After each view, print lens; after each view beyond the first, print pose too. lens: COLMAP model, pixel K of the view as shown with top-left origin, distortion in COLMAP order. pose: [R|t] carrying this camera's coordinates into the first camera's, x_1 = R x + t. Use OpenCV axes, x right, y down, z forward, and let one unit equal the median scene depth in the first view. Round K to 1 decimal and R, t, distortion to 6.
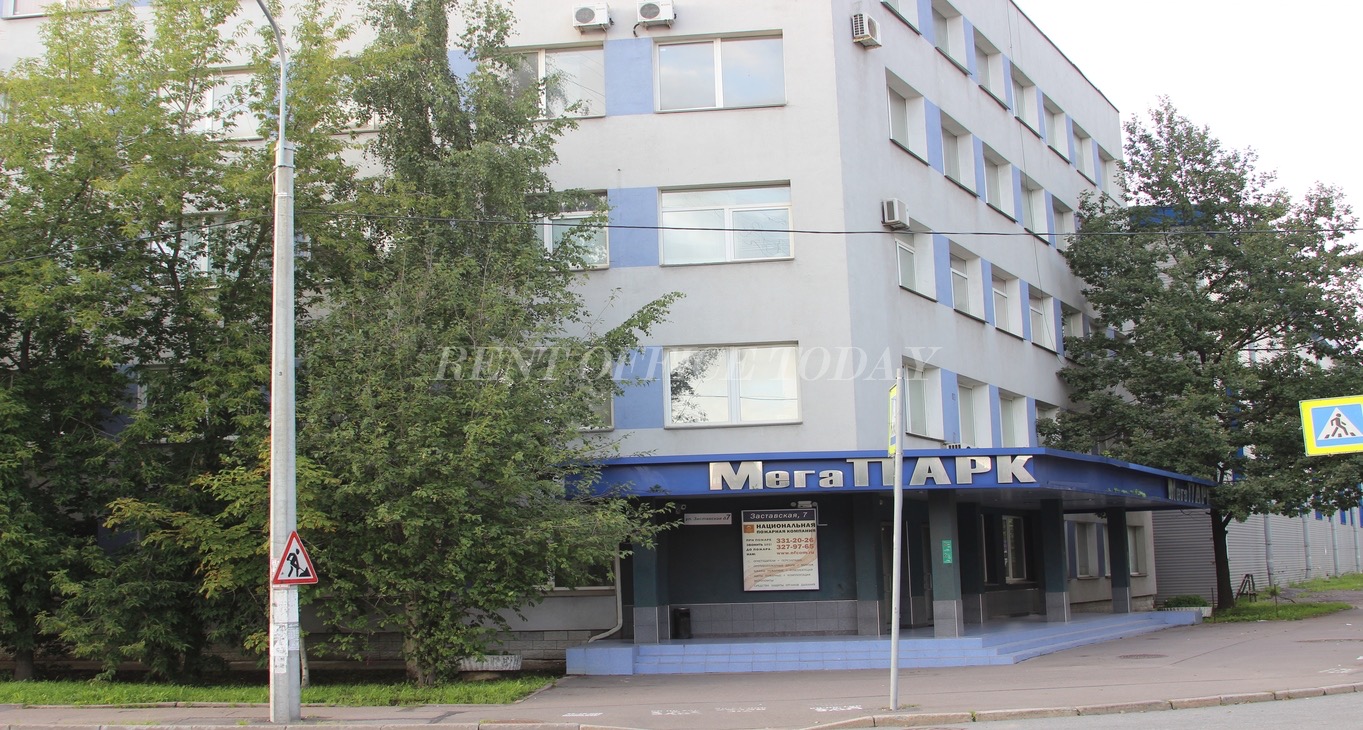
lens RADIAL K [[1230.5, 0, 681.5], [0, 1230.5, 365.0], [0, 0, 1]] dist [-0.158942, 0.000108]
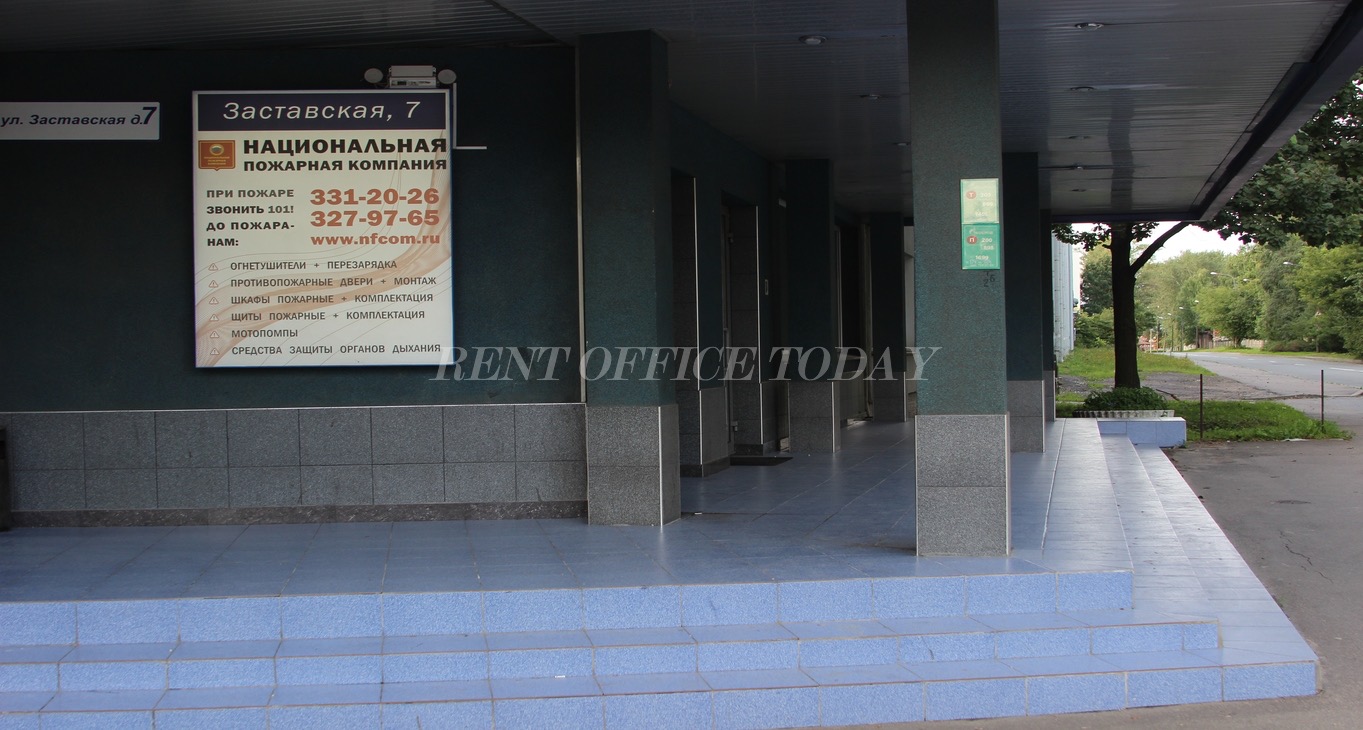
lens RADIAL K [[1528.5, 0, 681.5], [0, 1528.5, 365.0], [0, 0, 1]] dist [-0.111899, 0.021395]
pose [[0.972097, 0.004966, 0.234527, 0.079137], [-0.048197, 0.982674, 0.178964, 0.114682], [-0.229575, -0.185274, 0.955494, 0.633045]]
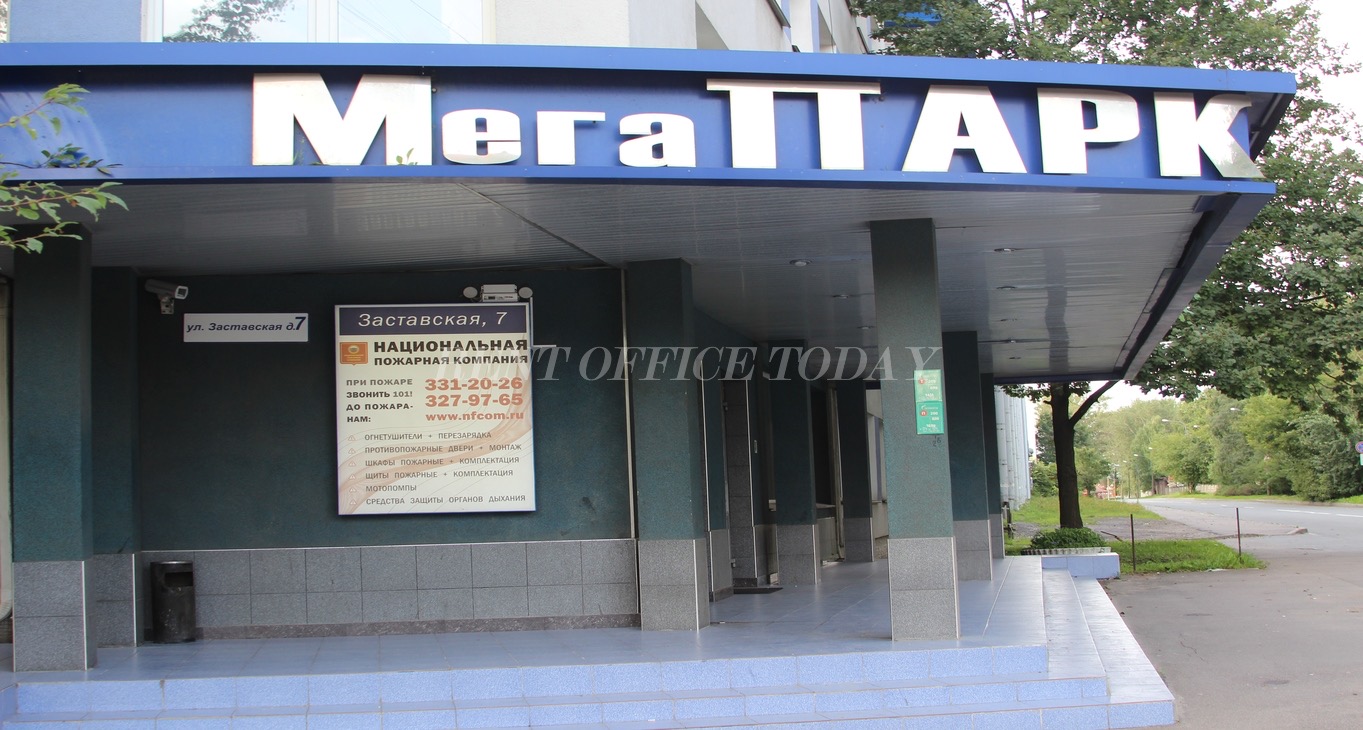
lens RADIAL K [[1663.5, 0, 589.2], [0, 1663.5, 281.1], [0, 0, 1]] dist [-0.113923, 0.058702]
pose [[0.975429, 0.024556, 0.218942, 0.012746], [-0.032600, 0.998917, 0.033200, 0.092540], [-0.217889, -0.039521, 0.975173, 0.484340]]
